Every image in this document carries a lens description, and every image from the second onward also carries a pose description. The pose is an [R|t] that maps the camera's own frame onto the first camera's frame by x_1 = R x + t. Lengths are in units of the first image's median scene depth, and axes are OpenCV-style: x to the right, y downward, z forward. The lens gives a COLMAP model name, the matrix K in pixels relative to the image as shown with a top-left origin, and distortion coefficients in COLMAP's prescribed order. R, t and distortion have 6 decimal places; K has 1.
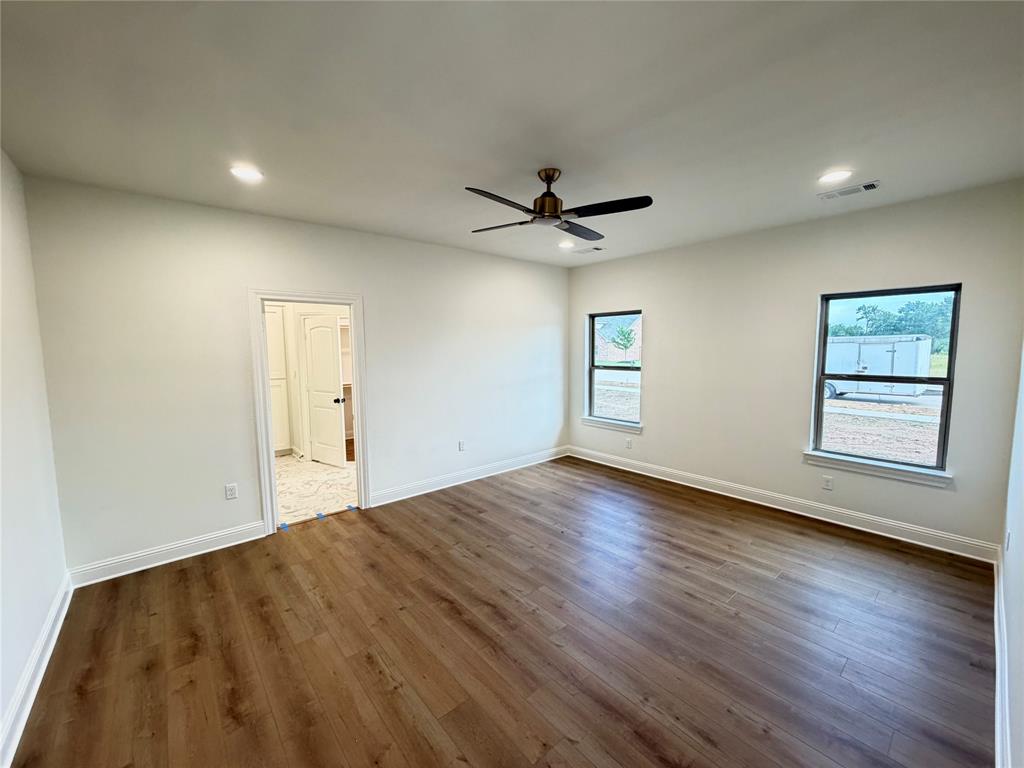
lens RADIAL K [[408.6, 0, 509.6], [0, 408.6, 383.2], [0, 0, 1]] dist [0.000201, -0.000344]
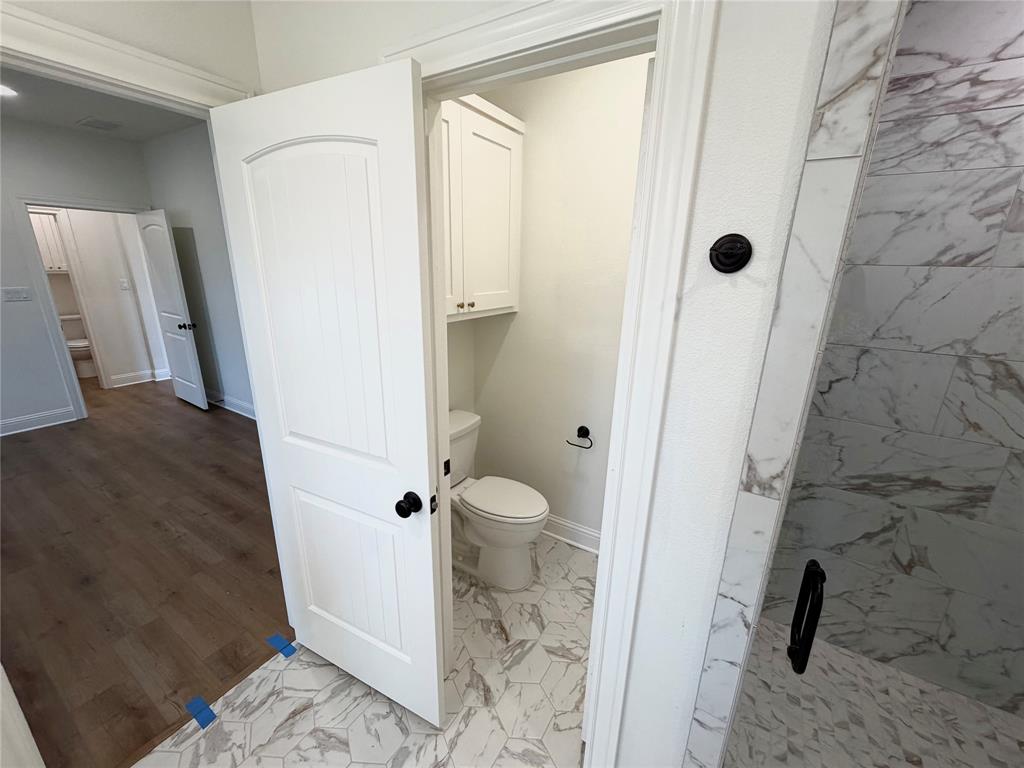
lens RADIAL K [[408.6, 0, 509.4], [0, 408.6, 382.0], [0, 0, 1]] dist [0.000201, -0.000344]
pose [[-0.954170, 0.074994, -0.289717, -0.824158], [-0.036069, 0.932217, 0.360097, -0.138579], [0.297084, 0.354044, -0.886789, 1.666141]]
